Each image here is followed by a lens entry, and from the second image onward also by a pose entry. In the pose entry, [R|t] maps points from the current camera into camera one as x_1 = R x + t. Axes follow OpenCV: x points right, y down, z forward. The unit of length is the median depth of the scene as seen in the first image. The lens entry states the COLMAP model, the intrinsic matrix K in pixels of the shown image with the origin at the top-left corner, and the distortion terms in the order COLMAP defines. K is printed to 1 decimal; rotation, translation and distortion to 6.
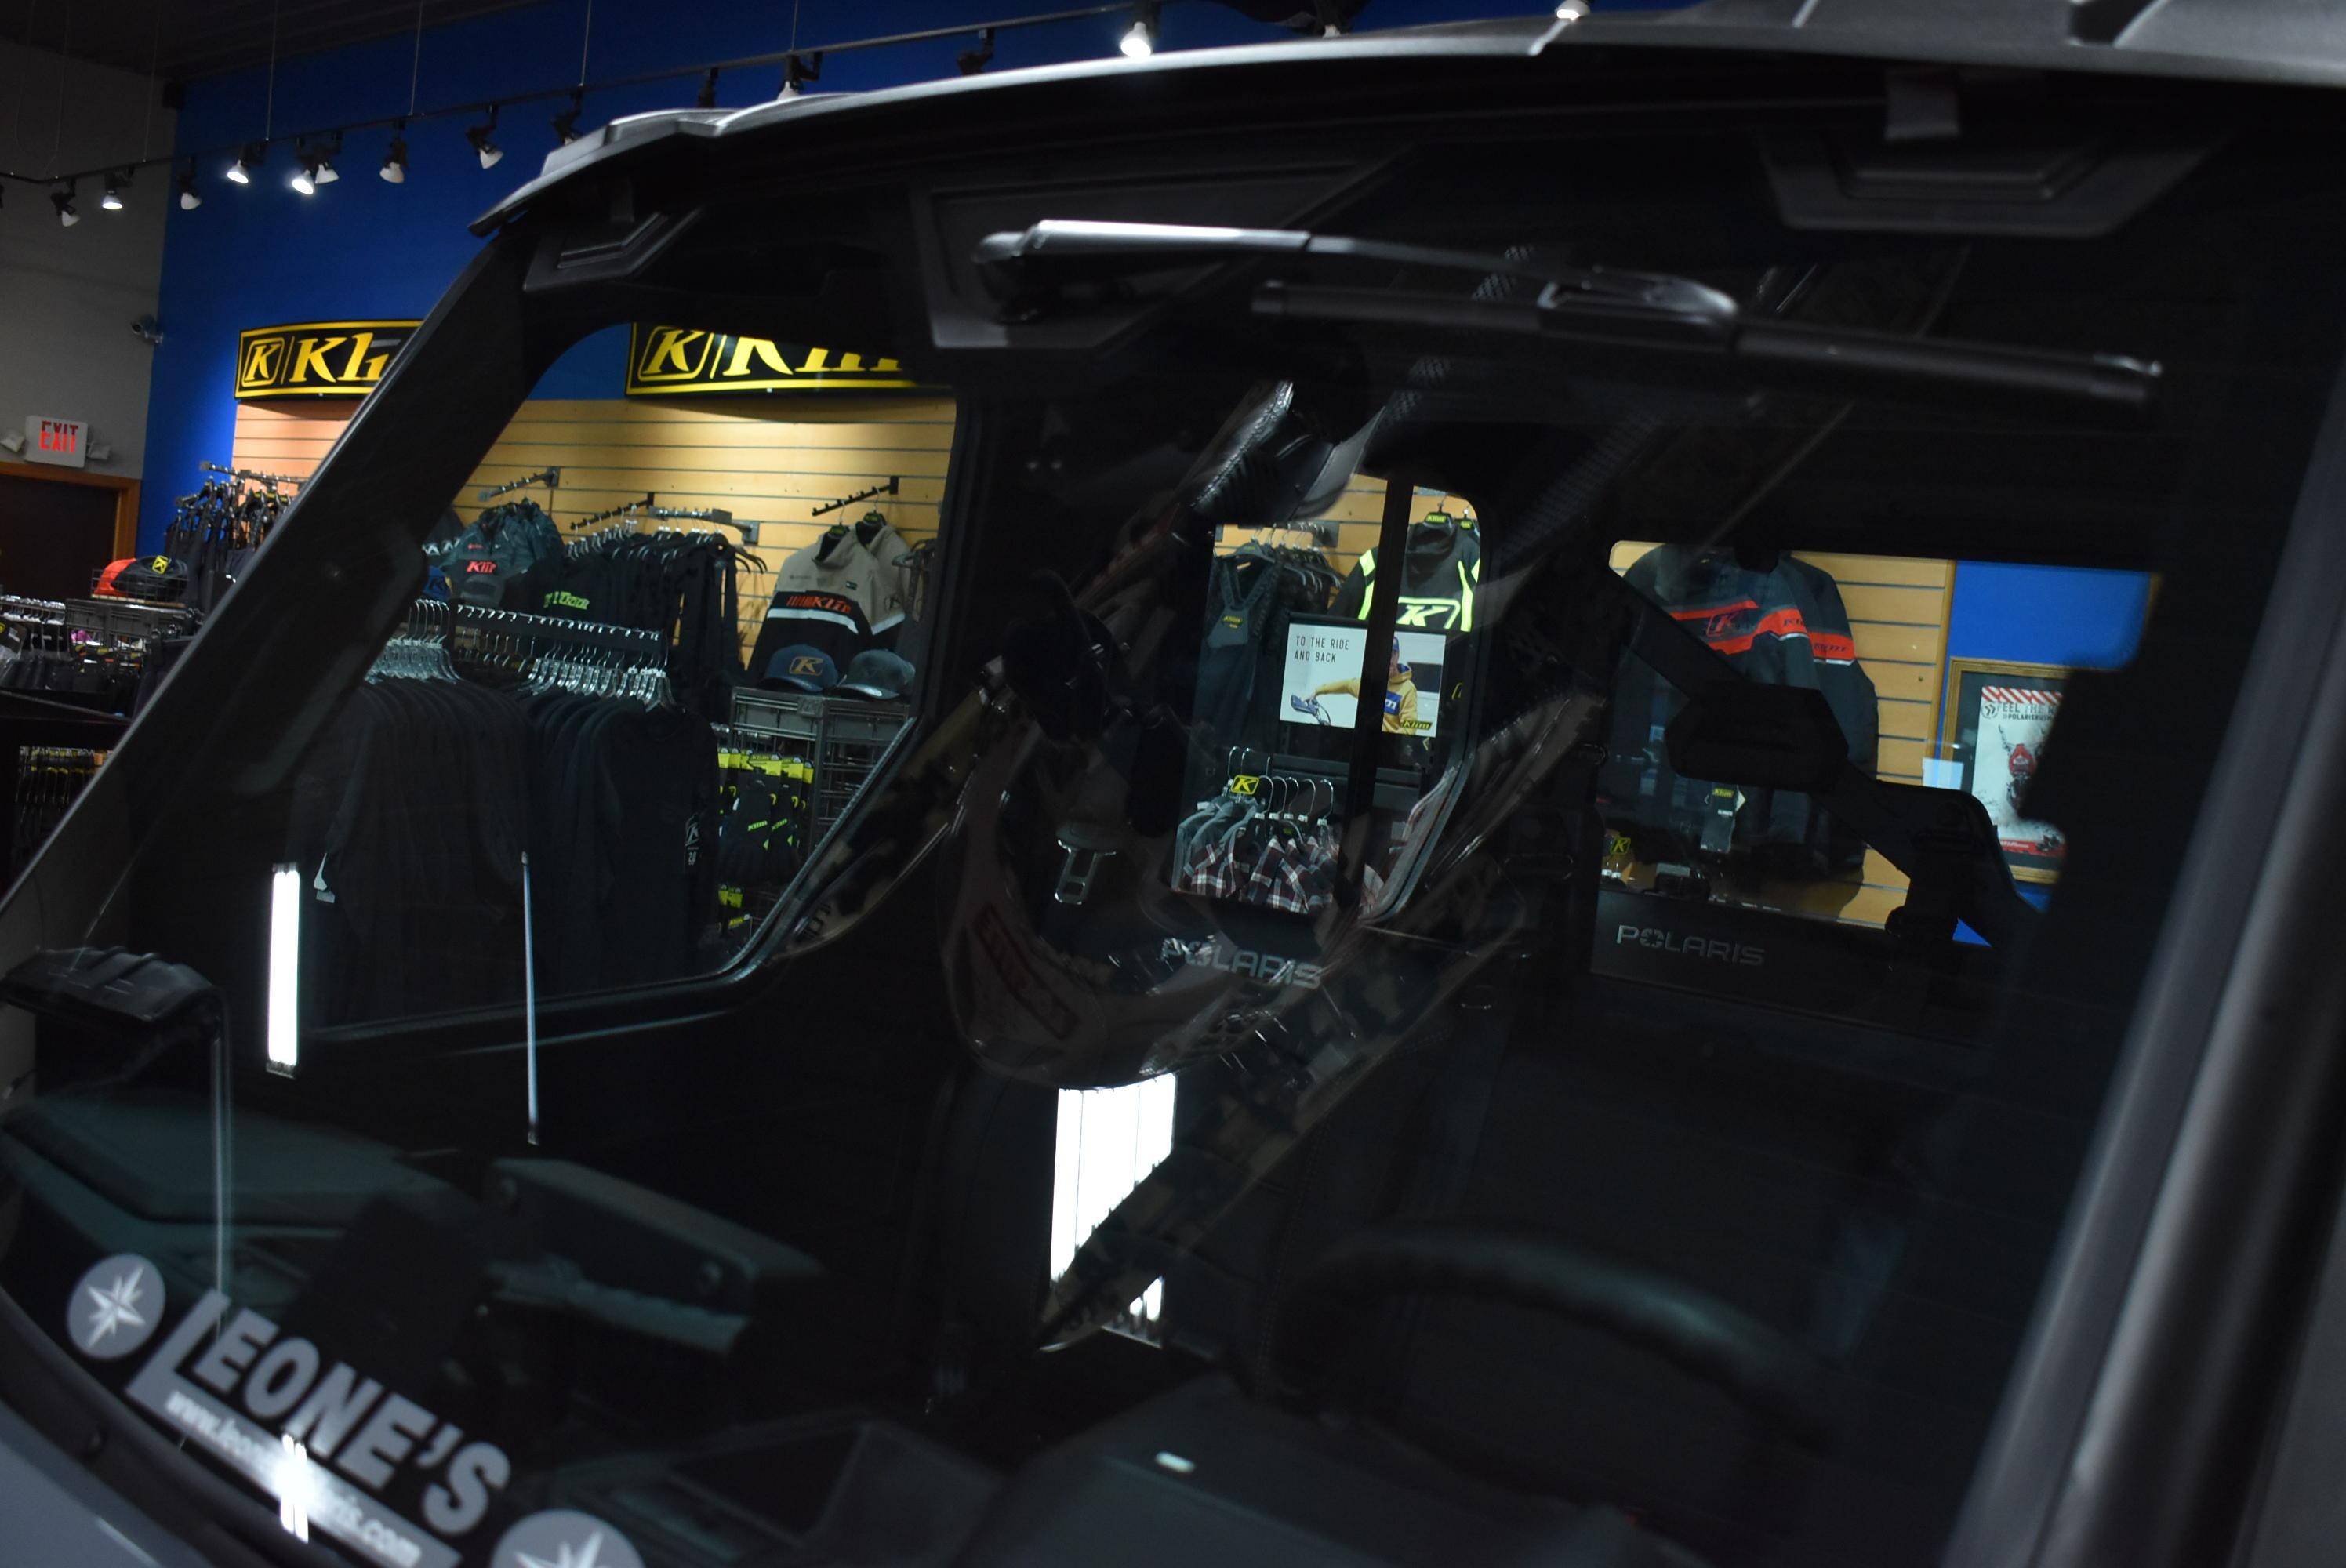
lens RADIAL K [[2343.7, 0, 1172.6], [0, 2343.7, 767.6], [0, 0, 1]] dist [-0.064036, 0.000000]
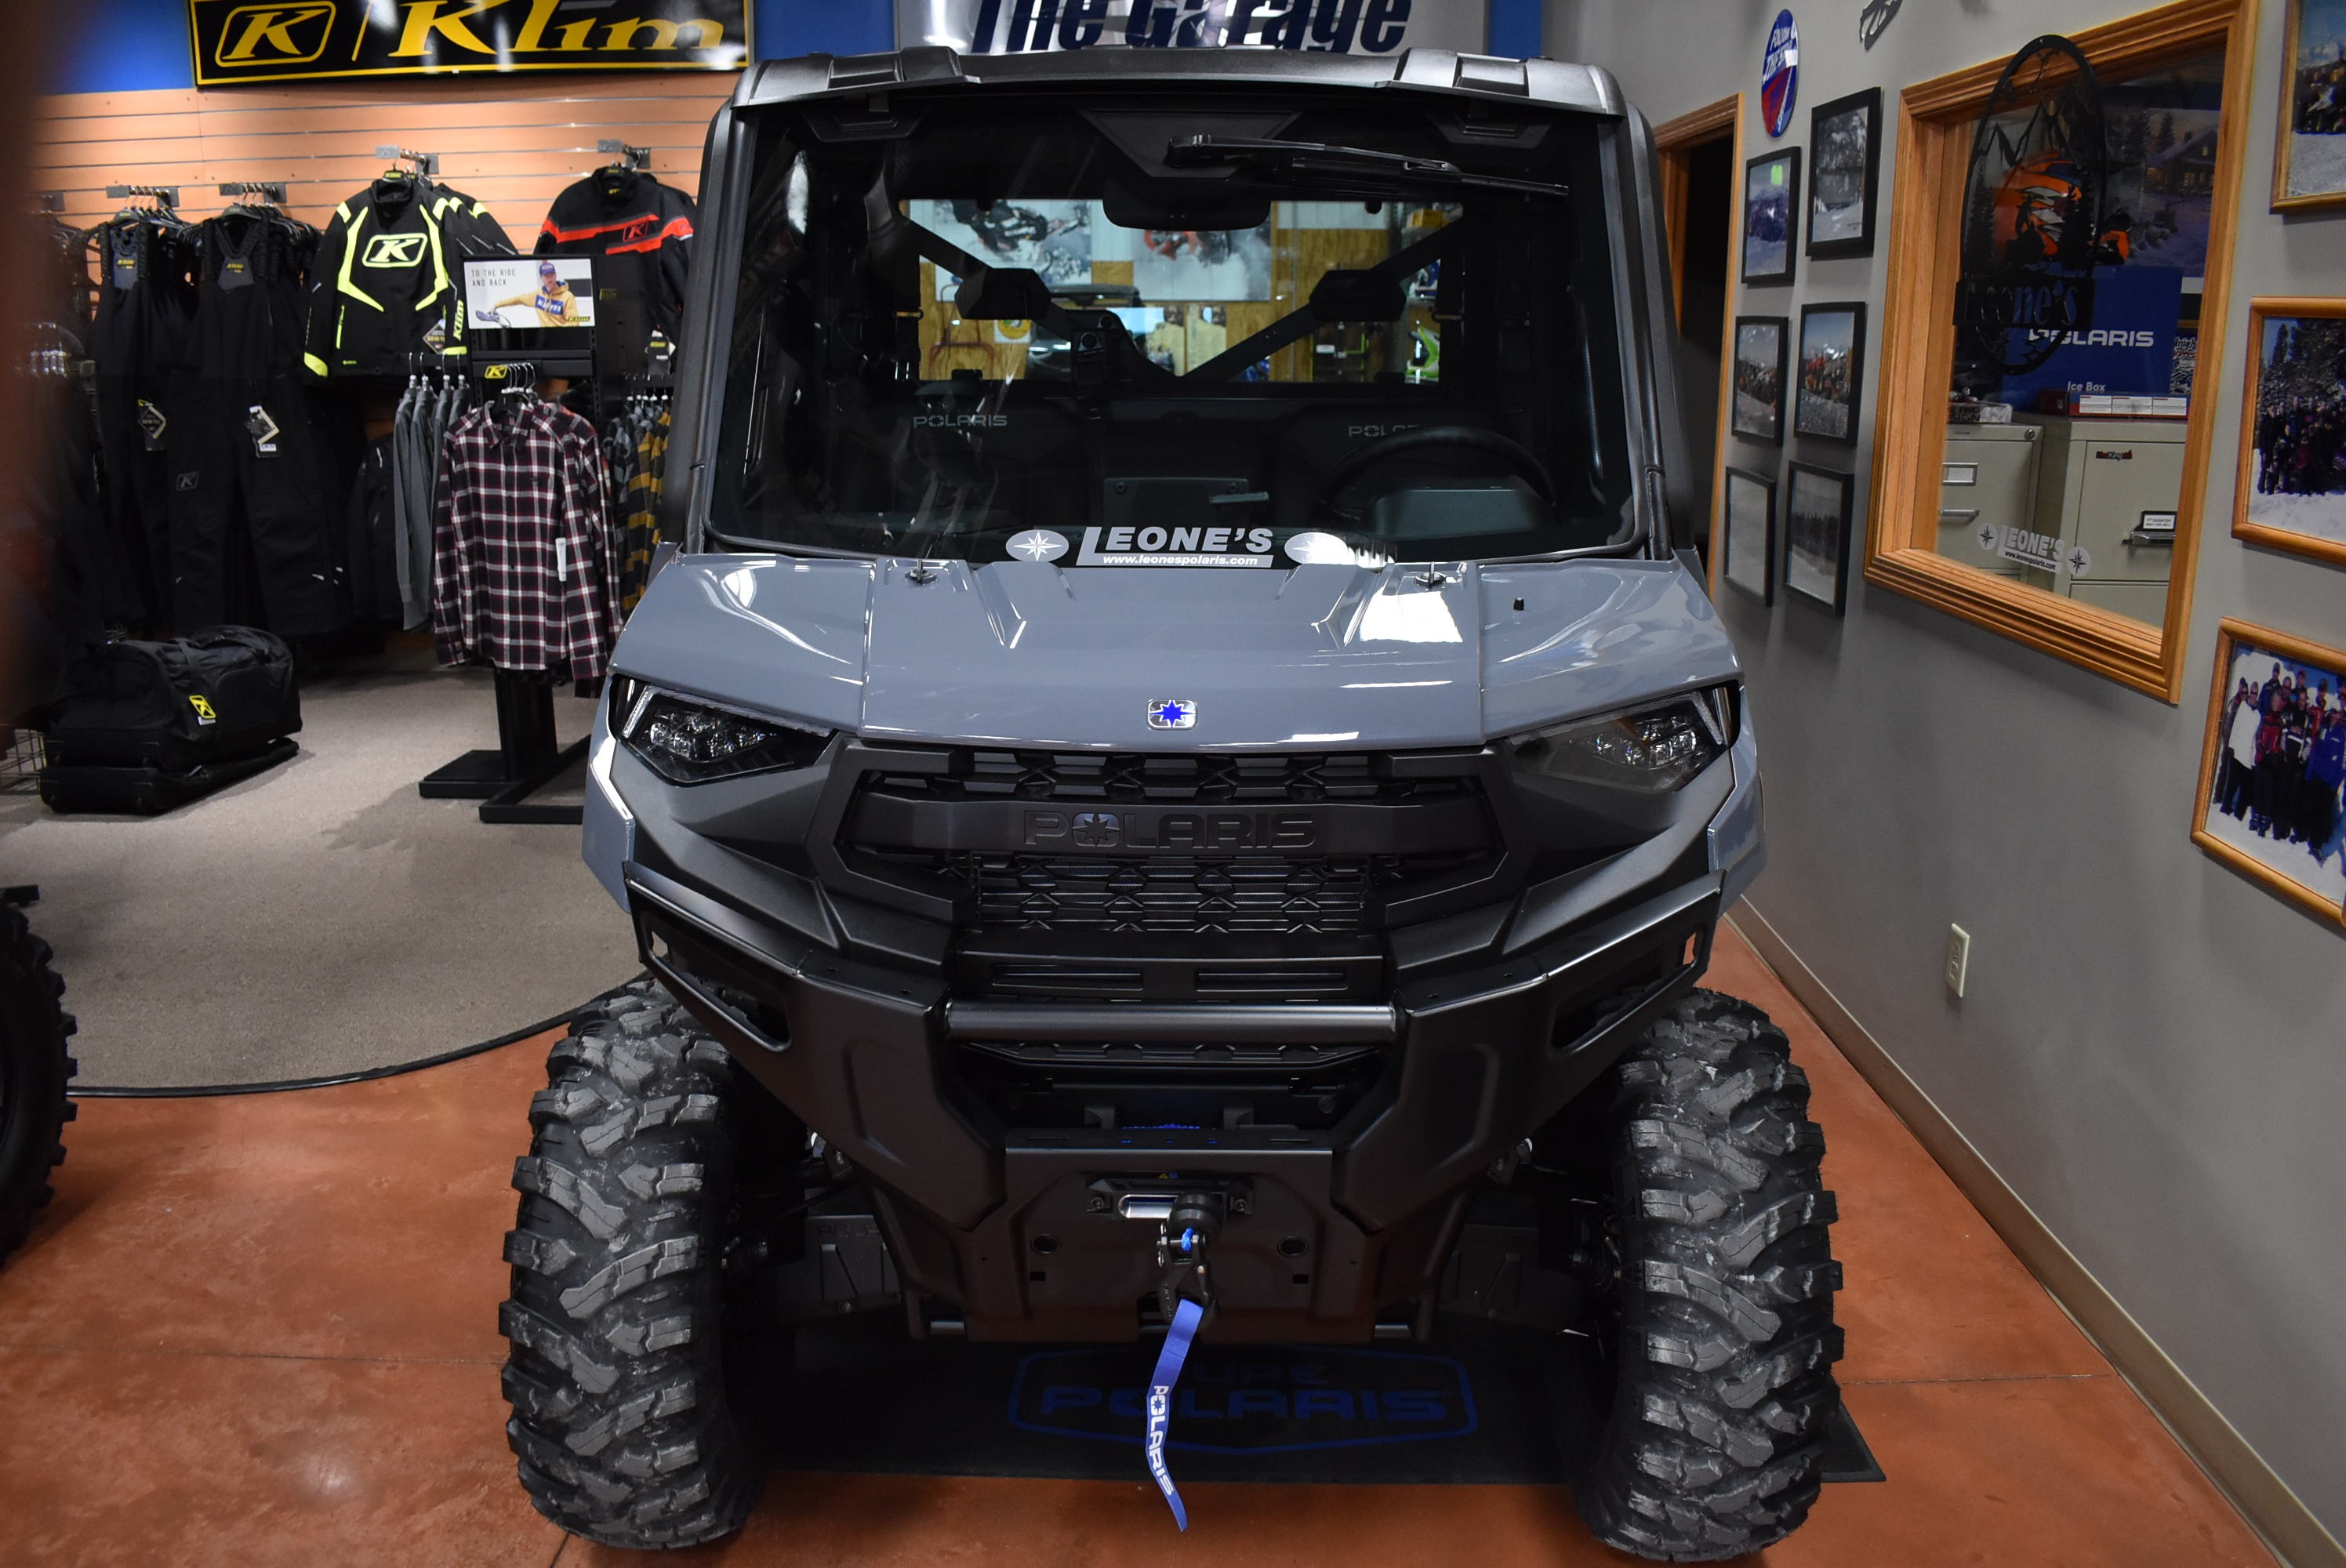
lens RADIAL K [[1821.5, 0, 1158.4], [0, 1821.5, 783.4], [0, 0, 1]] dist [-0.101695, 0.020281]
pose [[0.752366, -0.265636, 0.602813, -0.213058], [0.104793, 0.951702, 0.288586, -0.014529], [-0.650357, -0.153952, 0.743865, -0.098176]]
